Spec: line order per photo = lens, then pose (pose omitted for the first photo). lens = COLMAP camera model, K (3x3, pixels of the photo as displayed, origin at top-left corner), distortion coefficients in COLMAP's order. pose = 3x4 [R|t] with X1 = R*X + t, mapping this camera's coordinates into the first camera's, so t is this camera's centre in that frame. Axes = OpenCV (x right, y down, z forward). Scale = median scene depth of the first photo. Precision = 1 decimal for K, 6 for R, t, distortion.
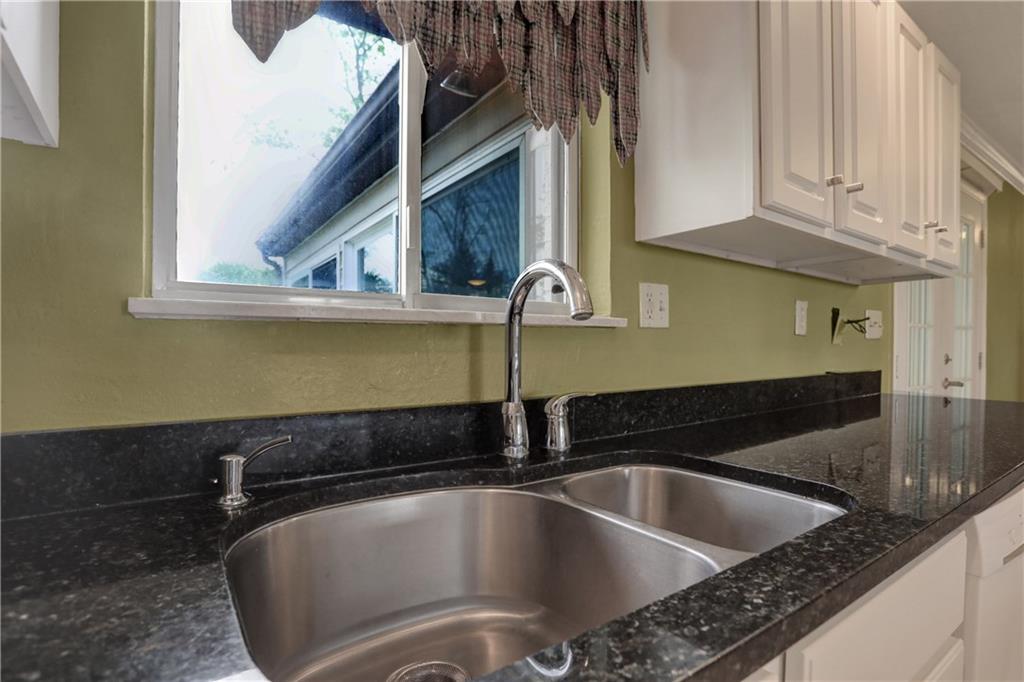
lens RADIAL K [[505.5, 0, 494.9], [0, 505.5, 346.9], [0, 0, 1]] dist [-0.048811, 0.024129]
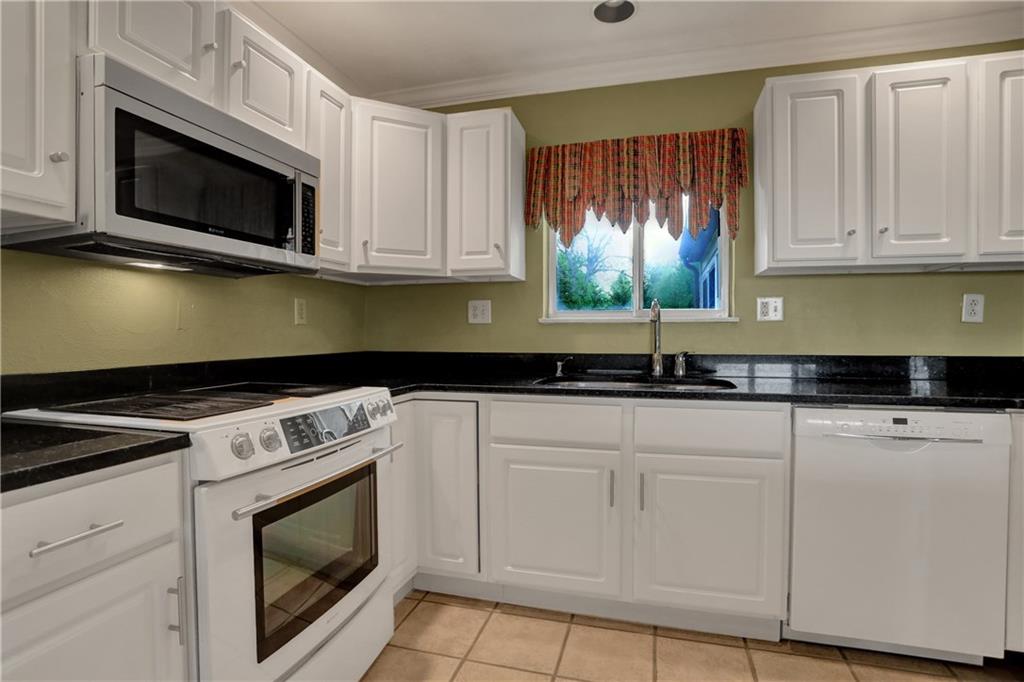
lens RADIAL K [[503.4, 0, 512.0], [0, 503.4, 341.0], [0, 0, 1]] dist [-0.065425, 0.033584]
pose [[0.648156, 0.009819, -0.761444, 1.325303], [-0.001080, 0.999928, 0.011974, 0.015814], [0.761507, -0.006939, 0.648120, -1.055768]]
